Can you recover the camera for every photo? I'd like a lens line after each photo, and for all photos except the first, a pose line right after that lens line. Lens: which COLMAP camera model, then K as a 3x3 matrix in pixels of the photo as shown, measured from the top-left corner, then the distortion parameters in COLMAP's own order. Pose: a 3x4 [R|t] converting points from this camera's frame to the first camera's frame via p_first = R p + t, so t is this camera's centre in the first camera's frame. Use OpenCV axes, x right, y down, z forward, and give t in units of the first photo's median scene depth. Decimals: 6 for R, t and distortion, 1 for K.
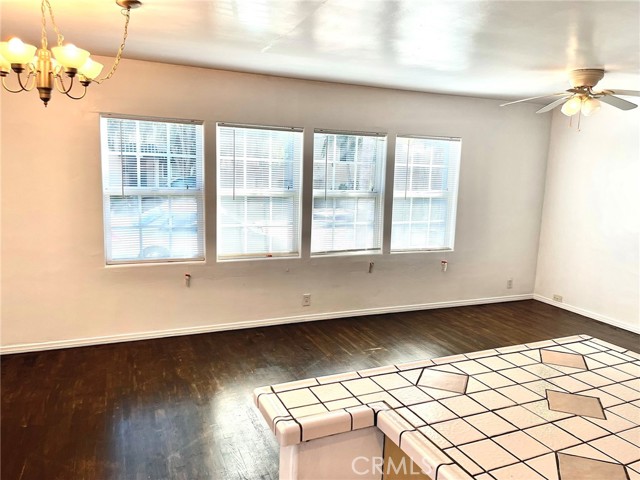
lens RADIAL K [[486.0, 0, 320.8], [0, 486.0, 235.4], [0, 0, 1]] dist [0.069690, -0.066566]
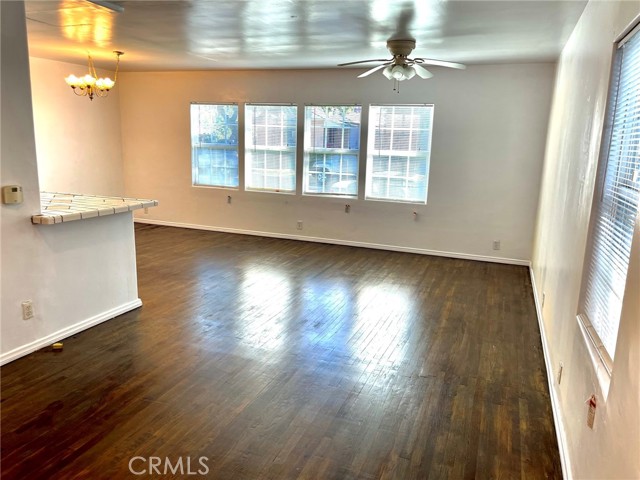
lens RADIAL K [[486.0, 0, 322.0], [0, 486.0, 241.8], [0, 0, 1]] dist [0.069690, -0.066566]
pose [[0.712157, 0.138353, -0.688252, 1.042739], [-0.101682, 0.990378, 0.093873, 0.041456], [0.694618, 0.003131, 0.719372, 0.011503]]
